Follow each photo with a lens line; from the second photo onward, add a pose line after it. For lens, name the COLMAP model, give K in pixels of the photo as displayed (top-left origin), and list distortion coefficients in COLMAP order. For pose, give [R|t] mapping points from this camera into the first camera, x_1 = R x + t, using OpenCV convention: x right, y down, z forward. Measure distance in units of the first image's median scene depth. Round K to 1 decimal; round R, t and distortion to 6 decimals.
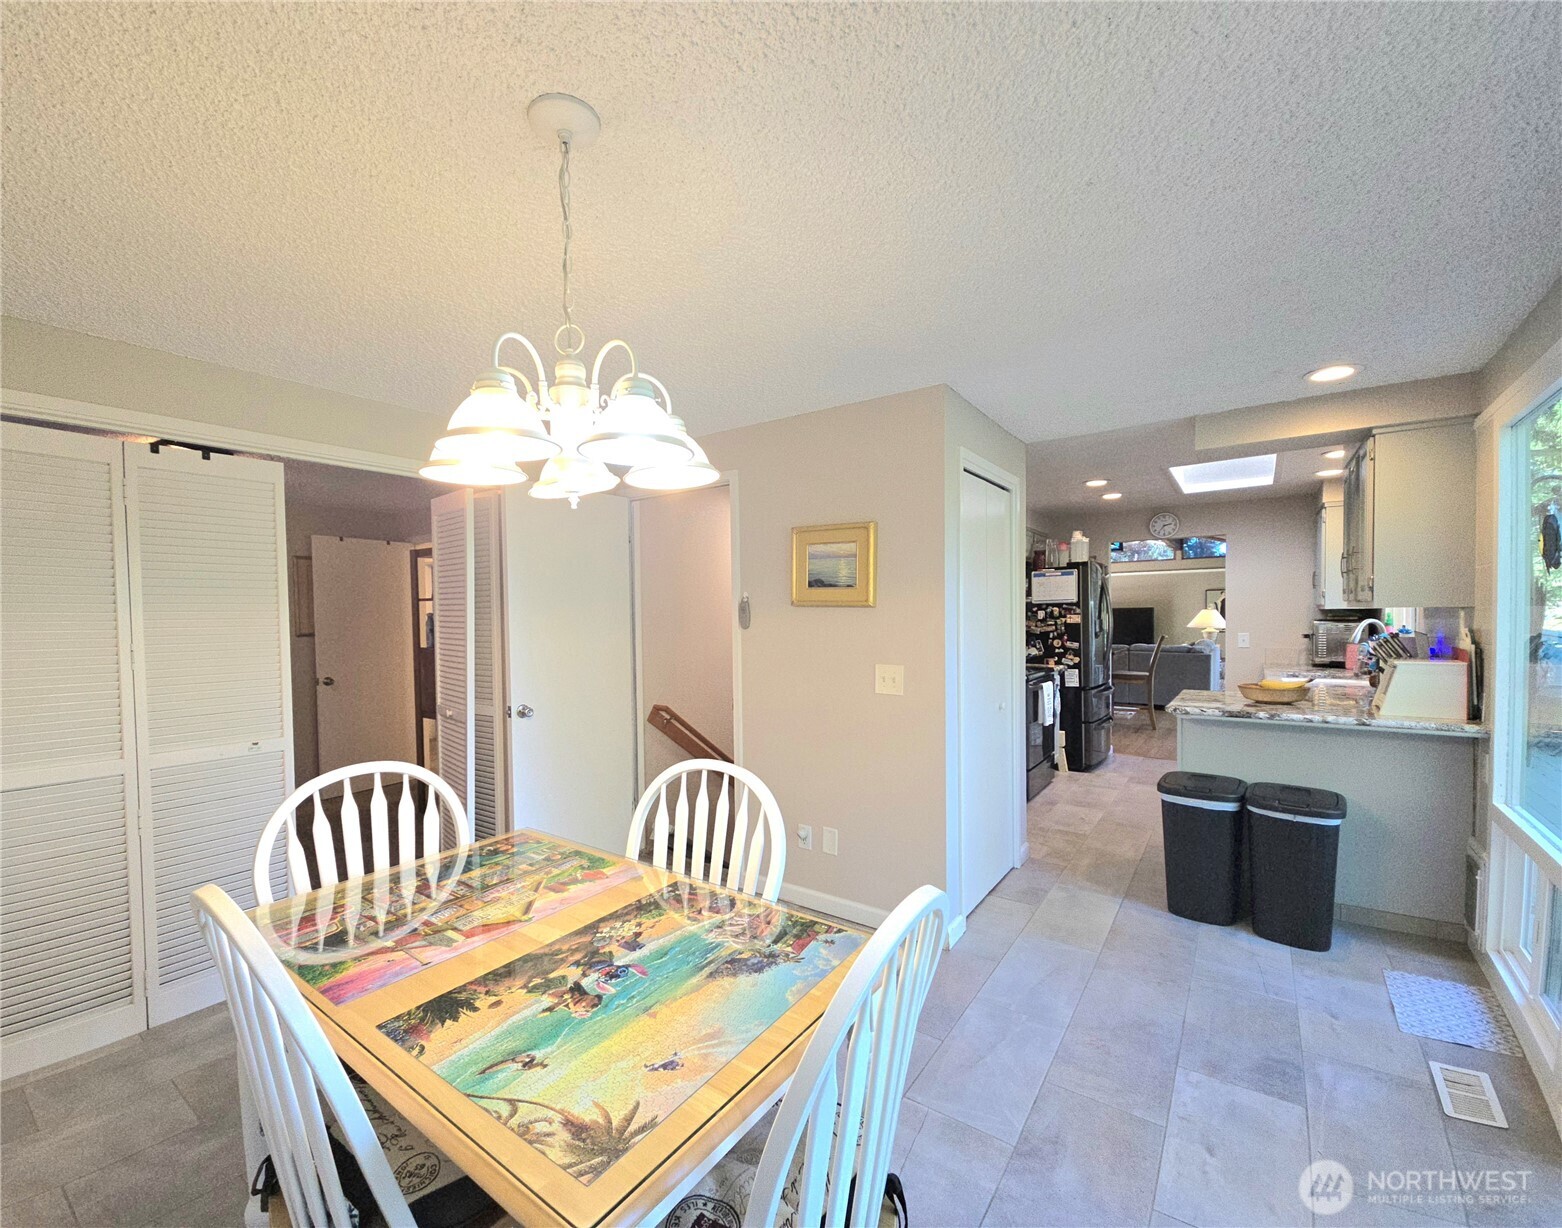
lens RADIAL K [[647.0, 0, 776.4], [0, 647.0, 631.4], [0, 0, 1]] dist [-0.002072, -0.000212]
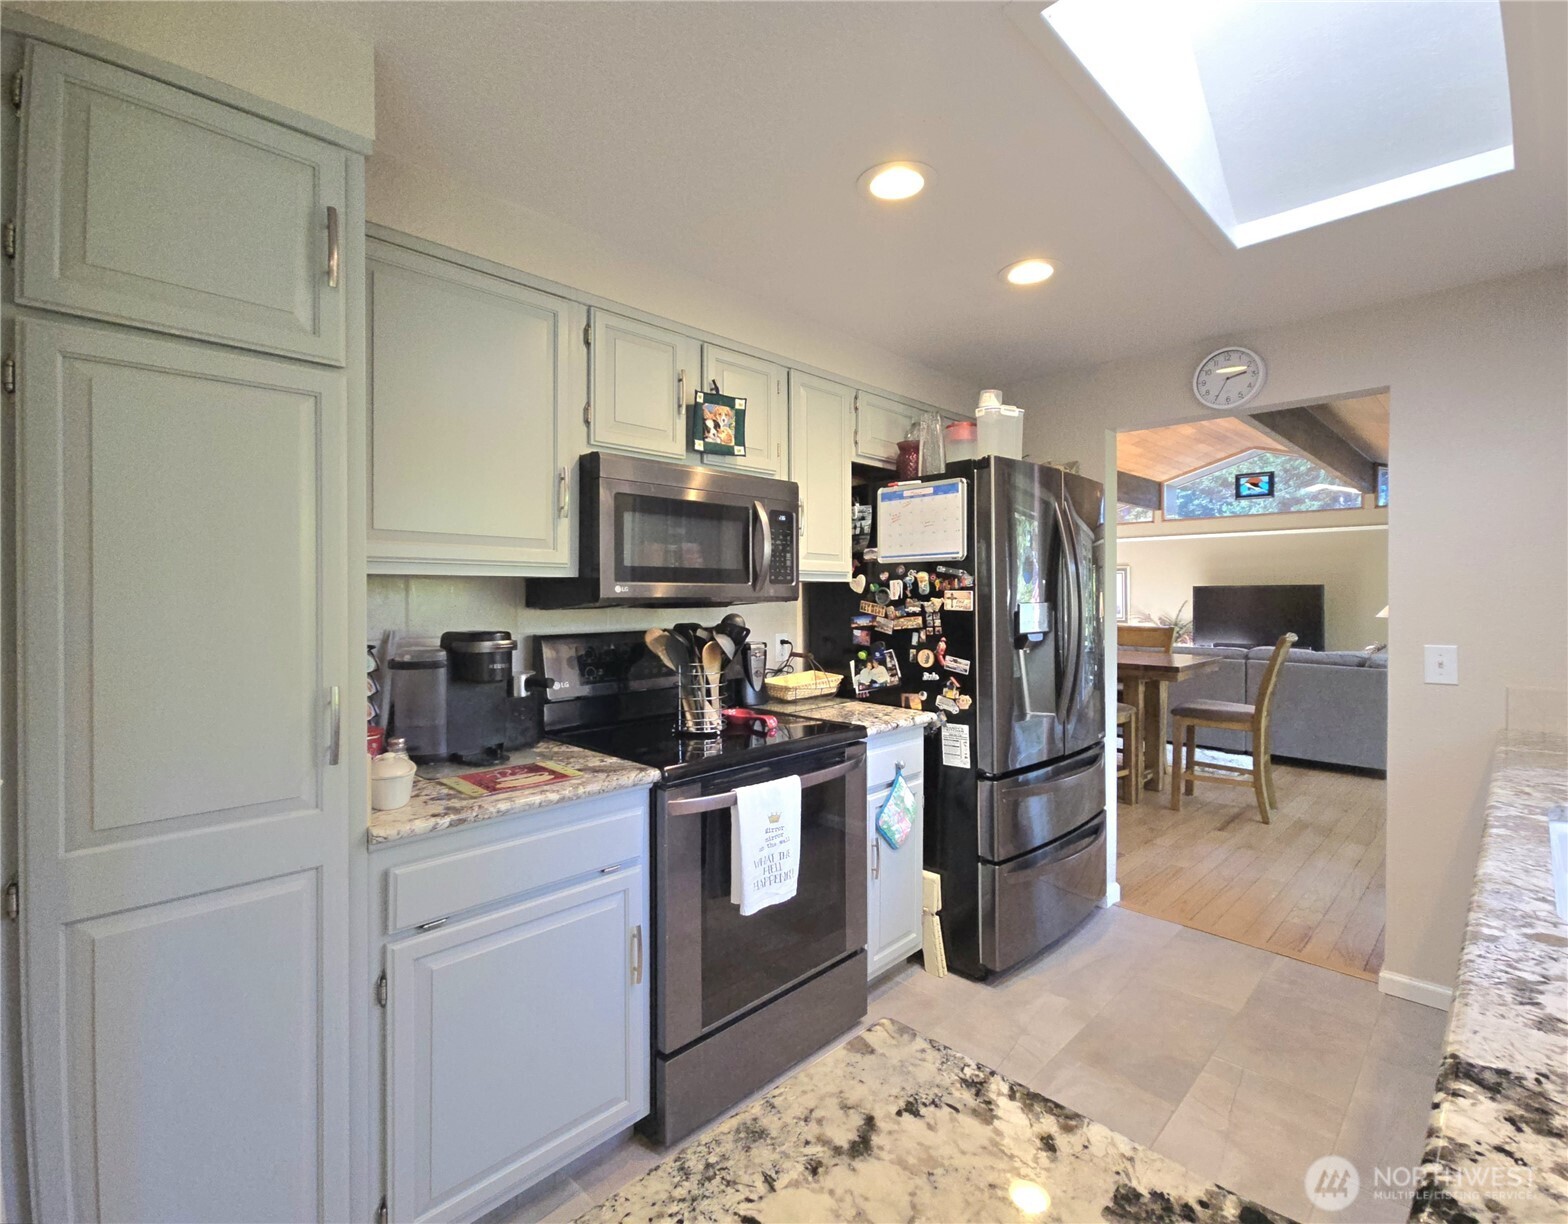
lens RADIAL K [[728.1, 0, 770.6], [0, 728.1, 597.2], [0, 0, 1]] dist [0.002118, 0.000467]
pose [[0.986479, 0.015448, -0.163161, 0.418583], [-0.017961, 0.999742, -0.013937, -0.013015], [0.162903, 0.016679, 0.986501, 0.531657]]
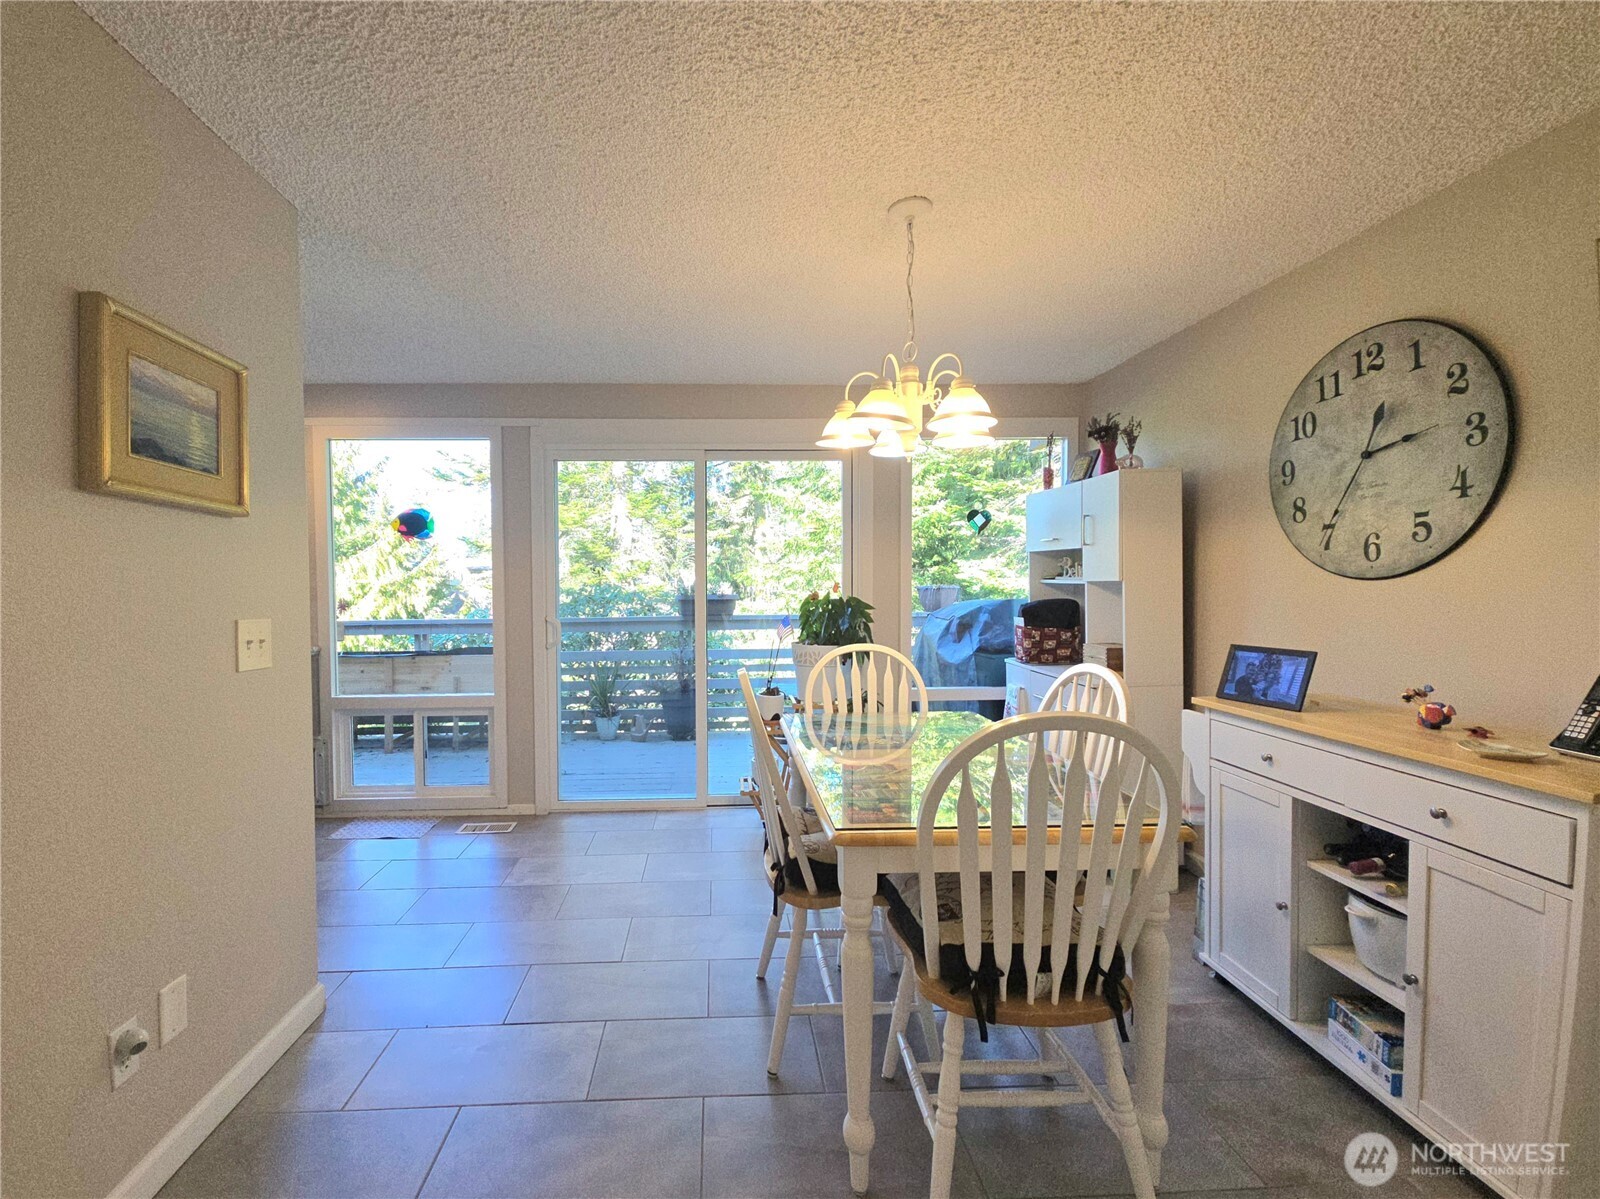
lens RADIAL K [[659.7, 0, 807.4], [0, 659.7, 606.3], [0, 0, 1]] dist [0.000081, -0.009229]
pose [[-0.666088, -0.006431, 0.745845, -0.298206], [0.036025, 0.998518, 0.040783, 0.016904], [-0.745003, 0.054034, -0.664869, 0.501431]]
